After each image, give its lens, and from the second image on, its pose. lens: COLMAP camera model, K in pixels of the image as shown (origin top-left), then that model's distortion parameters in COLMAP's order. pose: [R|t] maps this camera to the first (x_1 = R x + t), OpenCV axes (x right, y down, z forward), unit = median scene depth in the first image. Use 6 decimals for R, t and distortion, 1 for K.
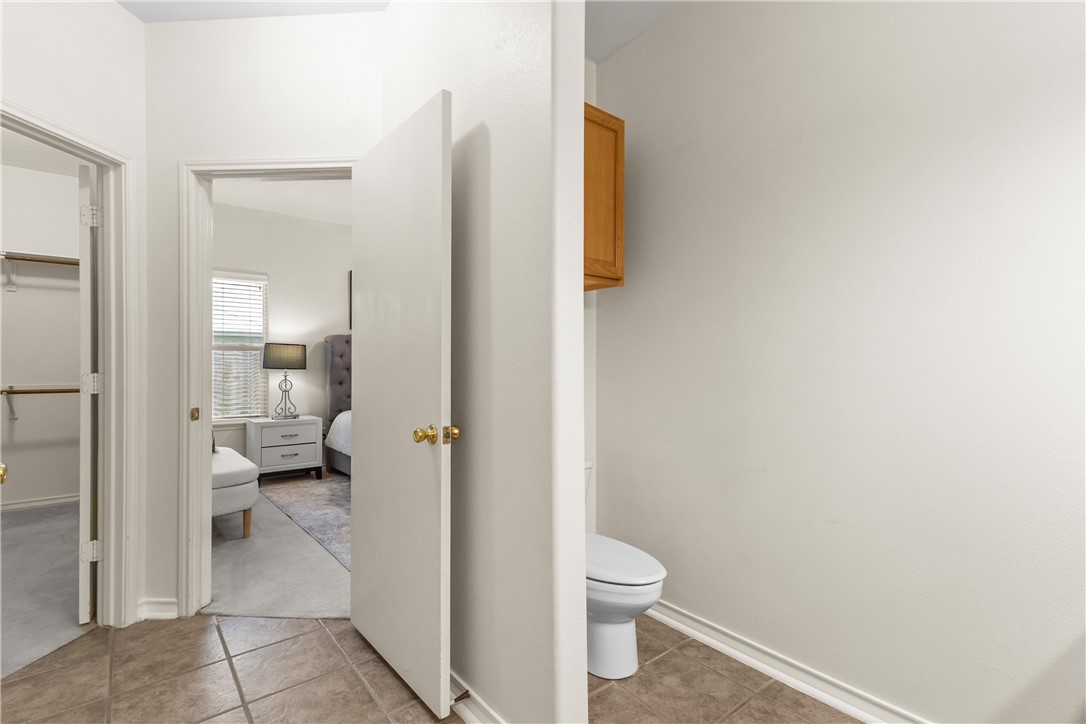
lens RADIAL K [[506.2, 0, 543.0], [0, 506.2, 362.0], [0, 0, 1]] dist [0.022189, 0.000151]
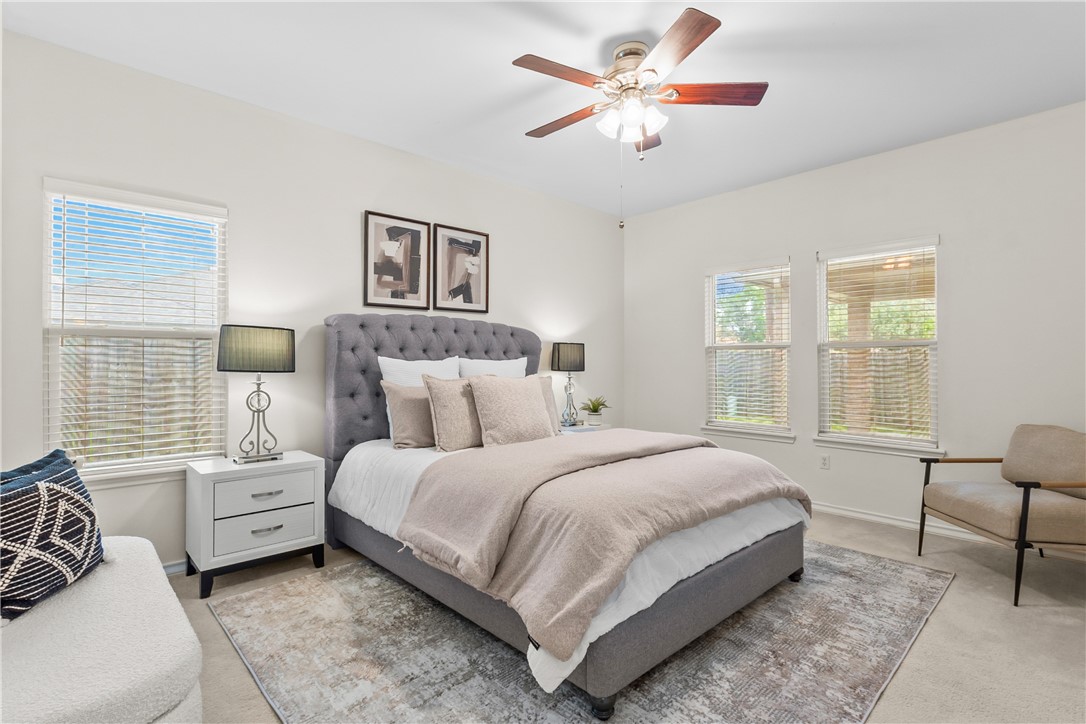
lens RADIAL K [[515.4, 0, 543.0], [0, 515.4, 362.0], [0, 0, 1]] dist [0.002438, 0.000205]
pose [[0.998329, 0.001921, 0.057746, -0.224493], [-0.002107, 0.999993, 0.003175, 0.000386], [-0.057740, -0.003292, 0.998326, 0.412449]]
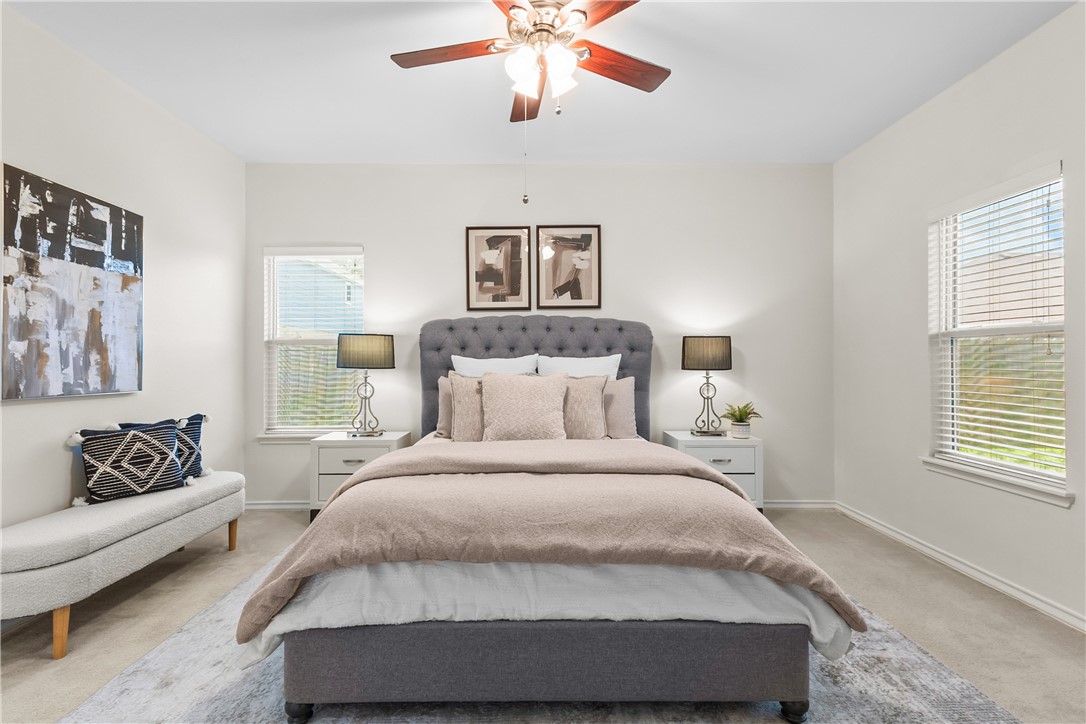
lens RADIAL K [[506.2, 0, 543.0], [0, 506.2, 362.0], [0, 0, 1]] dist [0.022189, 0.000151]
pose [[0.778719, -0.000520, -0.627373, 0.155514], [0.006049, 0.999959, 0.006680, 0.001416], [0.627344, -0.008997, 0.778690, 0.587426]]
